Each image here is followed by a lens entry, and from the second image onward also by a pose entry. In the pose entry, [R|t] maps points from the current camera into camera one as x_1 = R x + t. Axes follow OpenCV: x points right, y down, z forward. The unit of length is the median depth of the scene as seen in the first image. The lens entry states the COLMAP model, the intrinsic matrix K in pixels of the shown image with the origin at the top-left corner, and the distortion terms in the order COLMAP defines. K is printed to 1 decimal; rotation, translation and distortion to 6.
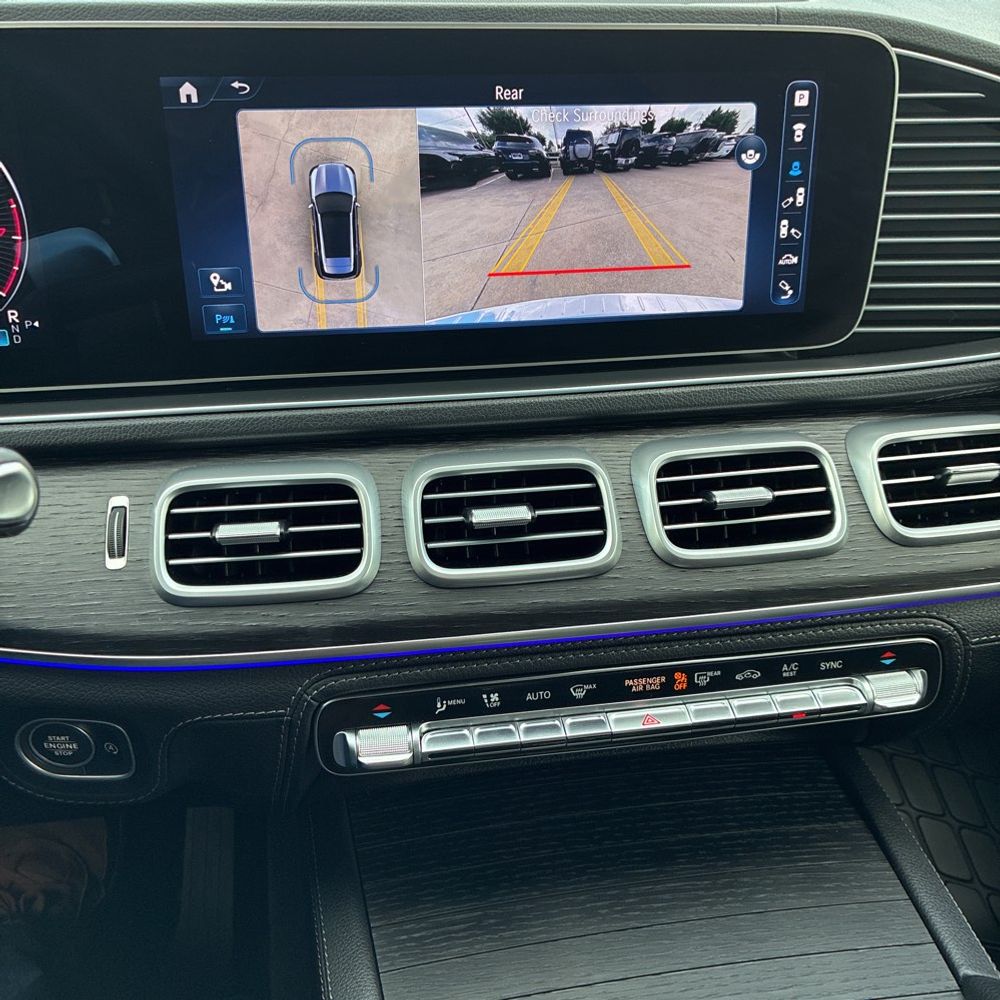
lens RADIAL K [[1013.8, 0, 502.9], [0, 1013.8, 493.6], [0, 0, 1]] dist [0.020069, 0.000000]
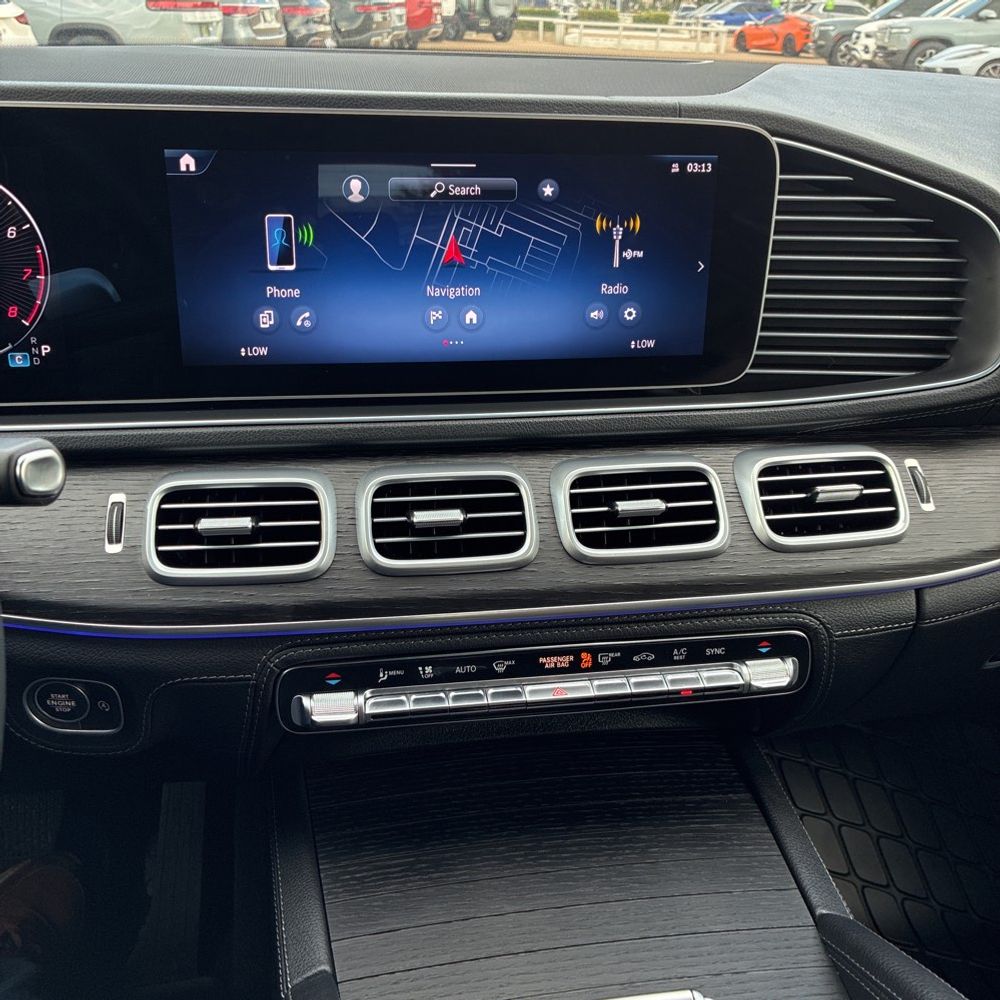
lens RADIAL K [[1013.8, 0, 492.2], [0, 1013.8, 497.6], [0, 0, 1]] dist [0.020069, 0.000000]
pose [[0.999718, 0.022223, 0.008353, 0.050636], [-0.021893, 0.999050, -0.037678, 0.041304], [-0.009182, 0.037485, 0.999255, -0.190680]]
